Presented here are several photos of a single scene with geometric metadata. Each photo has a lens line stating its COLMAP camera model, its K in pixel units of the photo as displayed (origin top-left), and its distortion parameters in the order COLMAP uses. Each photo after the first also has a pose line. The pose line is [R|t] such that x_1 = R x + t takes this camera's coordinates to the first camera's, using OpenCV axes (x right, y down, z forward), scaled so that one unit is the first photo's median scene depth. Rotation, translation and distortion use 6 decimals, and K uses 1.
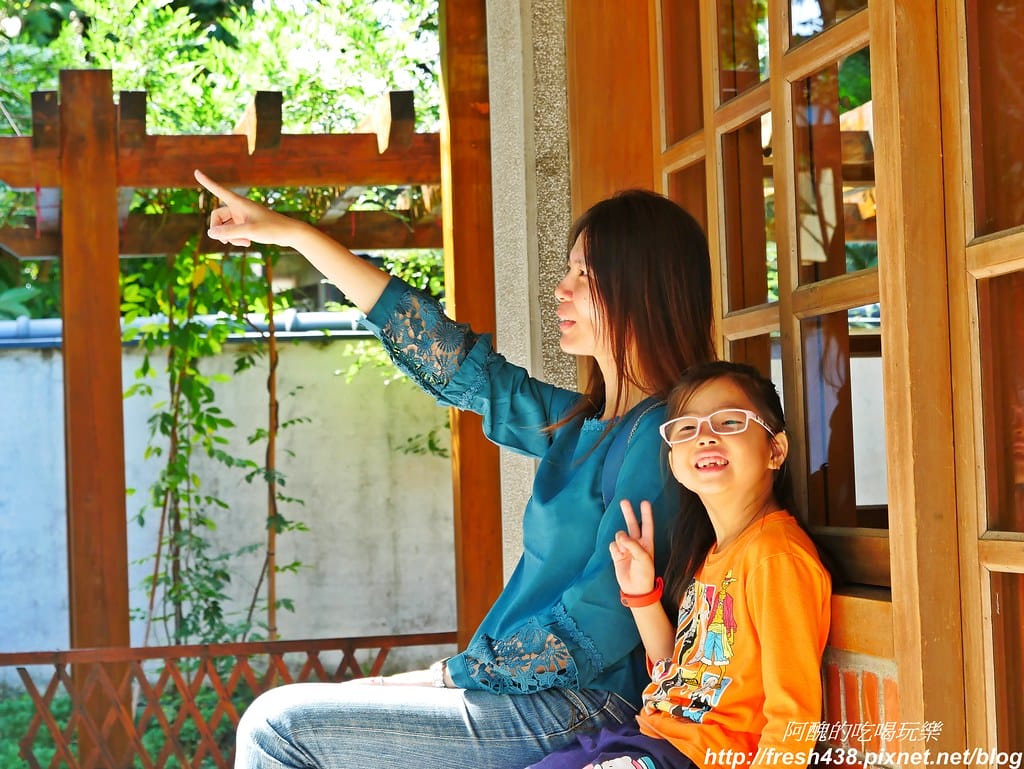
lens RADIAL K [[2416.3, 0, 510.3], [0, 2416.3, 381.7], [0, 0, 1]] dist [0.032530, 0.000000]
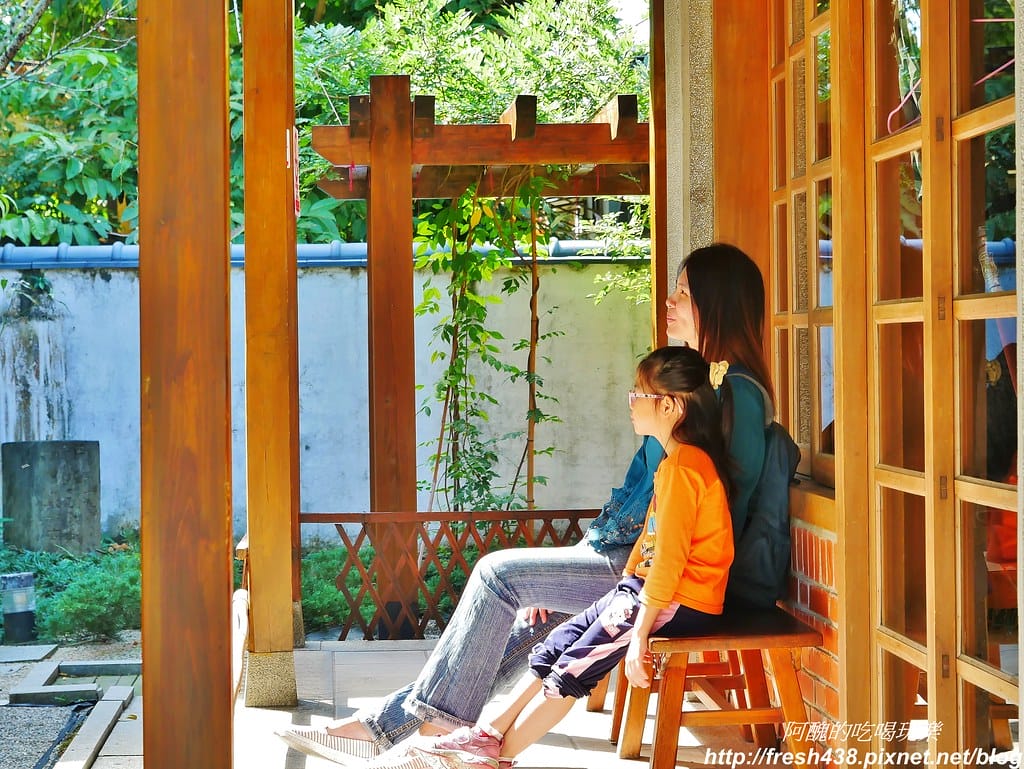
lens RADIAL K [[2416.3, 0, 512.4], [0, 2416.3, 384.6], [0, 0, 1]] dist [0.032530, 0.000000]
pose [[0.992633, 0.023553, -0.118851, 0.038713], [-0.017061, 0.998321, 0.055347, -0.026015], [0.119955, -0.052912, 0.991368, -0.231190]]
